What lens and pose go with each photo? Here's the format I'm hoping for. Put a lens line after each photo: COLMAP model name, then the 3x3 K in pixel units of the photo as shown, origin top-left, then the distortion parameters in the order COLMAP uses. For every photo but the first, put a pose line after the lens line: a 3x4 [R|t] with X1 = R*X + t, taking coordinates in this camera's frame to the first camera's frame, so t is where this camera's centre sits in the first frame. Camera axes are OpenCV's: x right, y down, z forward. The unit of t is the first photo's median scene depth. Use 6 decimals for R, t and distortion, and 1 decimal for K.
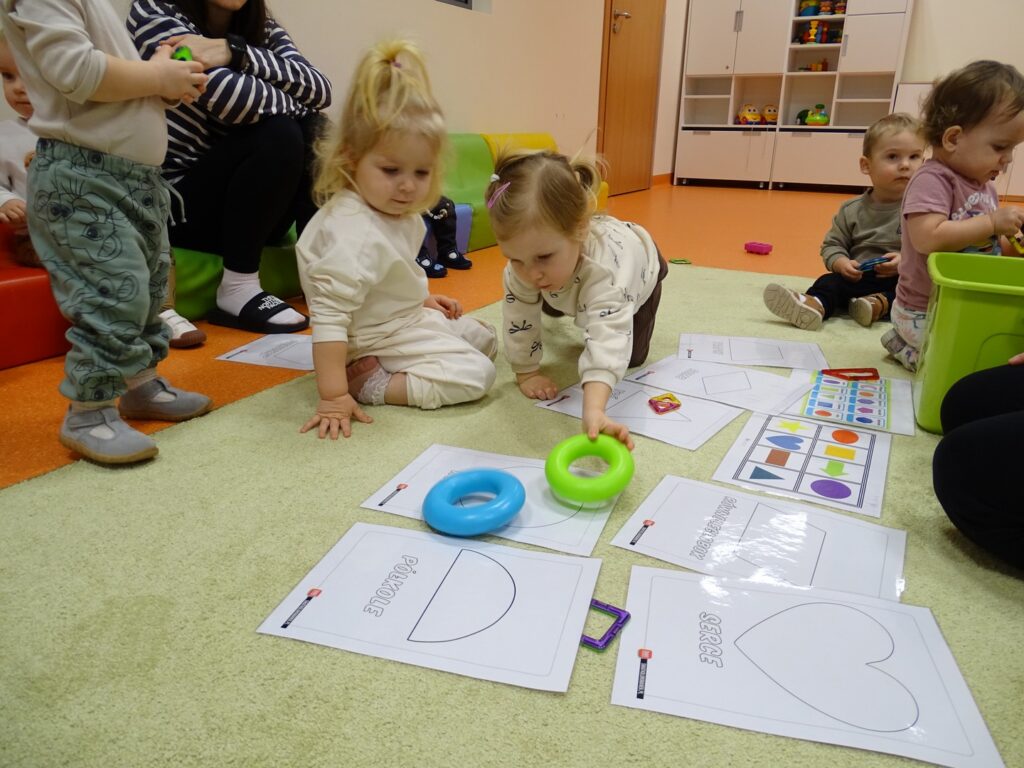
lens RADIAL K [[726.8, 0, 512.0], [0, 726.8, 384.0], [0, 0, 1]] dist [0.005268, 0.005419]
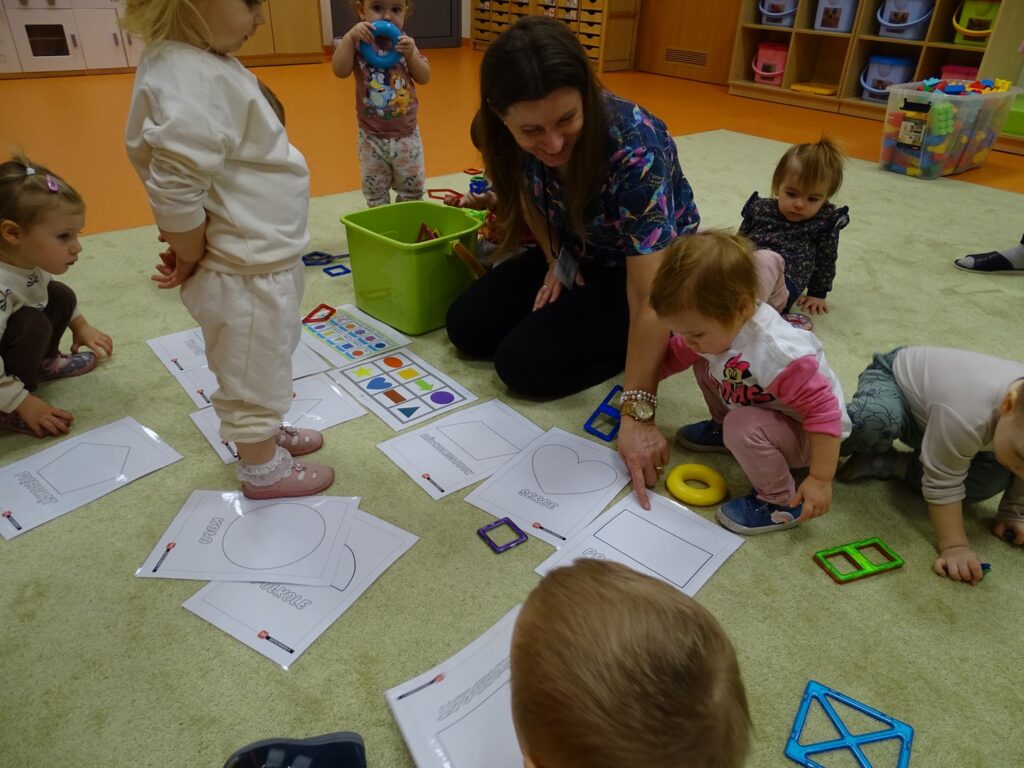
lens RADIAL K [[726.8, 0, 512.0], [0, 726.8, 384.0], [0, 0, 1]] dist [0.005268, 0.005419]
pose [[0.365507, -0.470664, 0.803044, -0.416620], [0.290479, 0.877329, 0.381989, -0.240765], [-0.884323, 0.093648, 0.457388, 0.068047]]
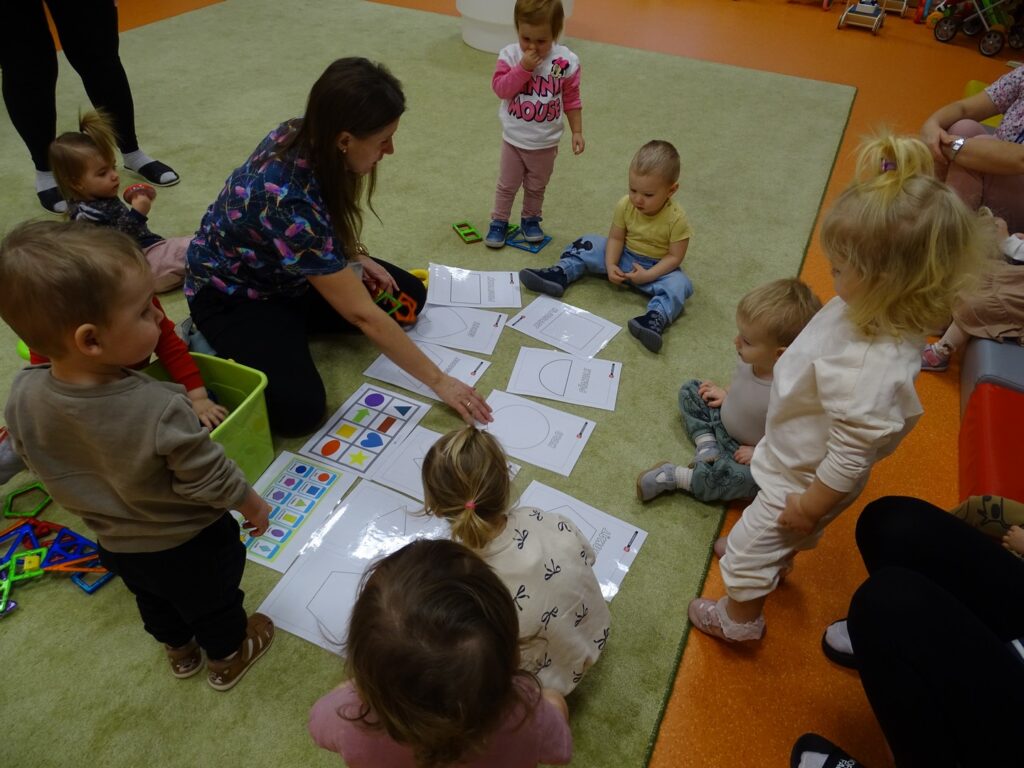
lens RADIAL K [[726.8, 0, 512.0], [0, 726.8, 384.0], [0, 0, 1]] dist [0.005268, 0.005419]
pose [[-0.996377, 0.006895, -0.084767, 0.123944], [-0.070788, 0.485219, 0.871522, -0.873808], [0.047140, 0.874365, -0.482973, 1.036469]]
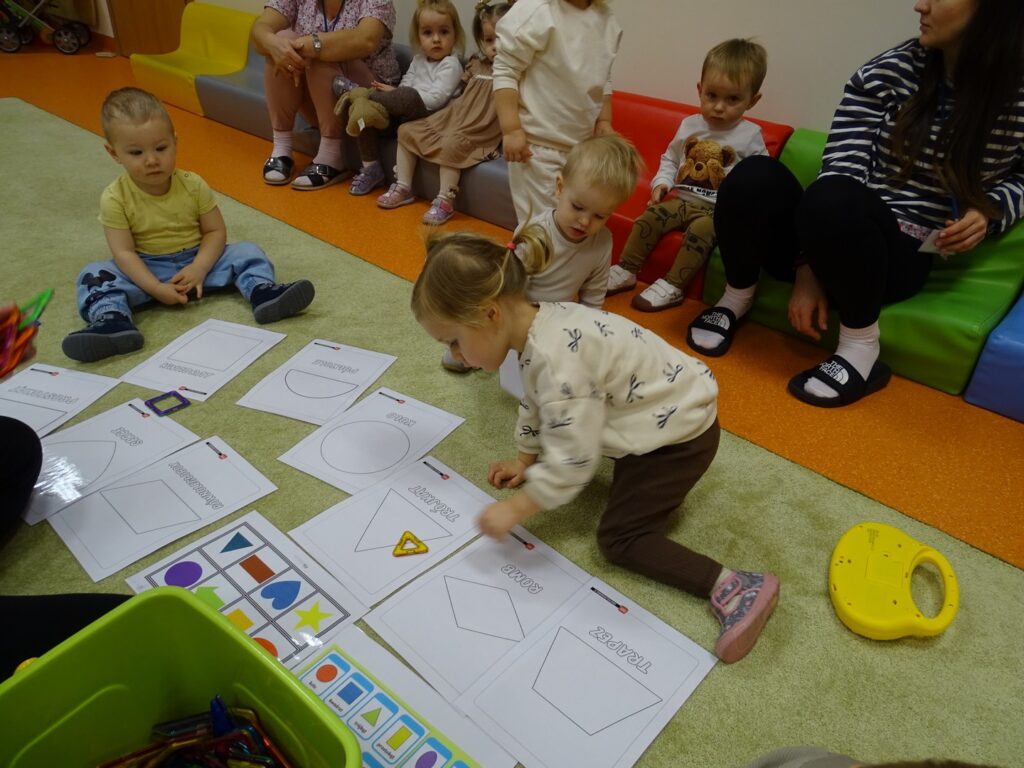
lens RADIAL K [[726.8, 0, 512.0], [0, 726.8, 384.0], [0, 0, 1]] dist [0.005268, 0.005419]
pose [[-0.222019, 0.496490, -0.839169, 0.588490], [-0.380497, 0.748295, 0.543393, -0.452978], [0.897736, 0.439945, 0.022777, 0.689893]]
